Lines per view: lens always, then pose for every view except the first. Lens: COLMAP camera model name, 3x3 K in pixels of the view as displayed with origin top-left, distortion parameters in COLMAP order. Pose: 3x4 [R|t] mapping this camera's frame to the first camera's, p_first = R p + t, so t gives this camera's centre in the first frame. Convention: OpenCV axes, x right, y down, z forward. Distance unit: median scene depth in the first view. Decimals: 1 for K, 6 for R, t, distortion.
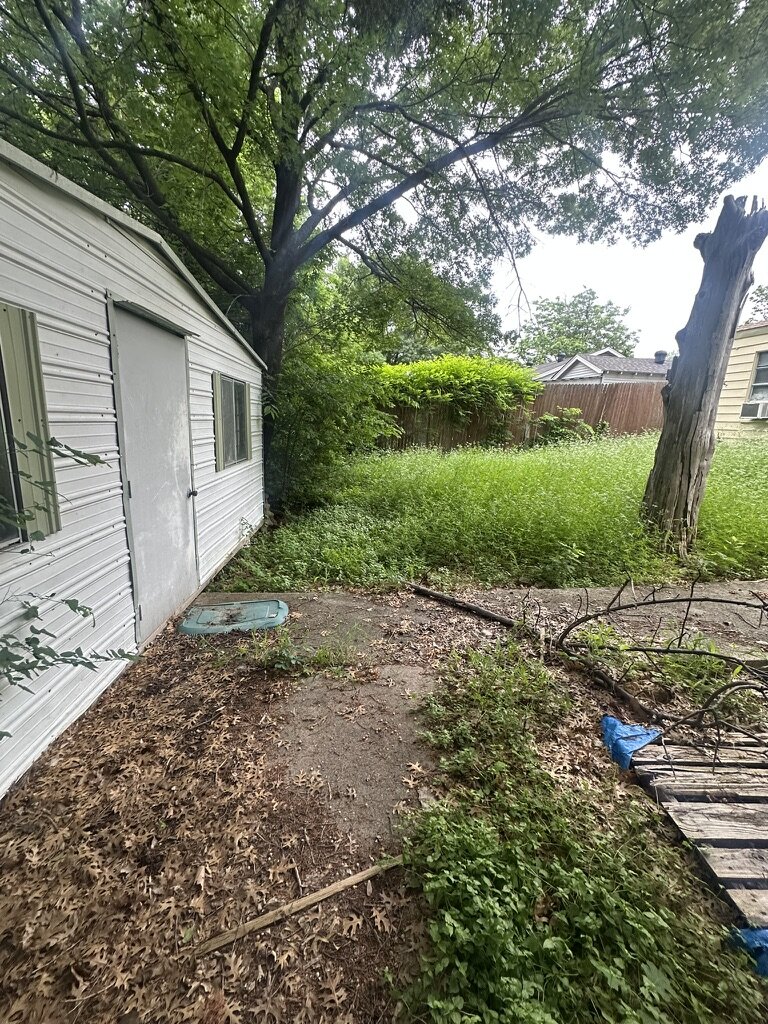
lens RADIAL K [[411.2, 0, 383.3], [0, 411.2, 511.7], [0, 0, 1]] dist [0.000138, 0.000151]
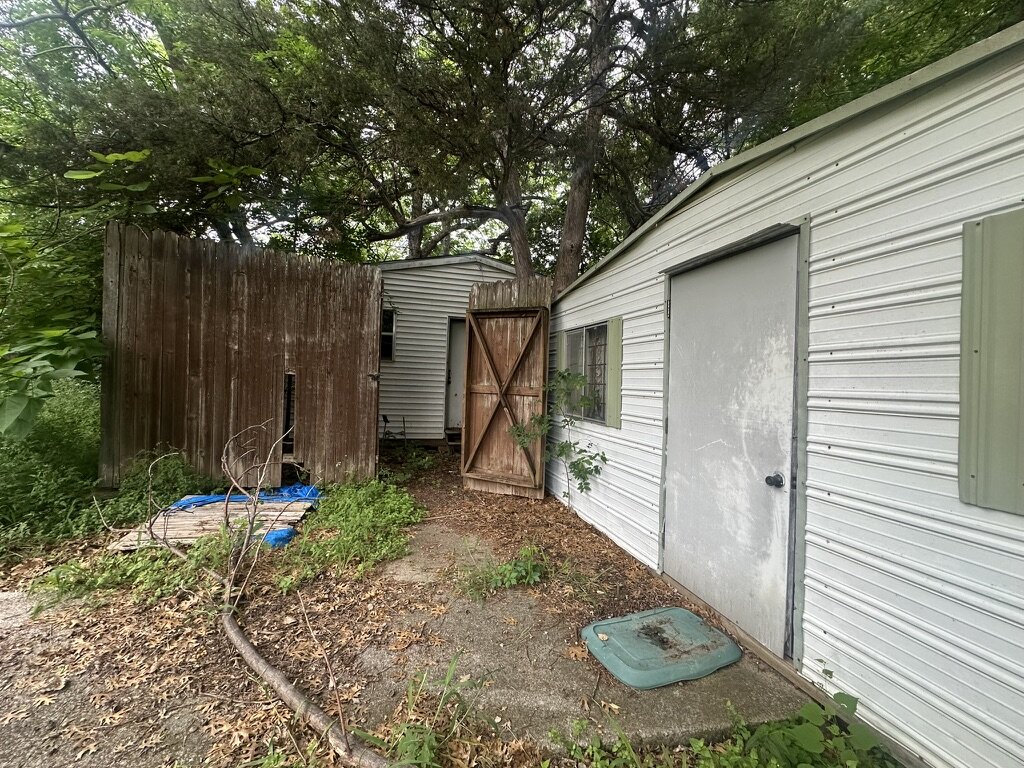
lens RADIAL K [[411.2, 0, 510.7], [0, 411.2, 383.2], [0, 0, 1]] dist [0.000138, 0.000151]
pose [[-0.972775, -0.058783, -0.224171, 0.048736], [-0.106694, 0.972284, 0.208037, -0.232026], [0.205729, 0.226291, -0.952086, 1.267950]]
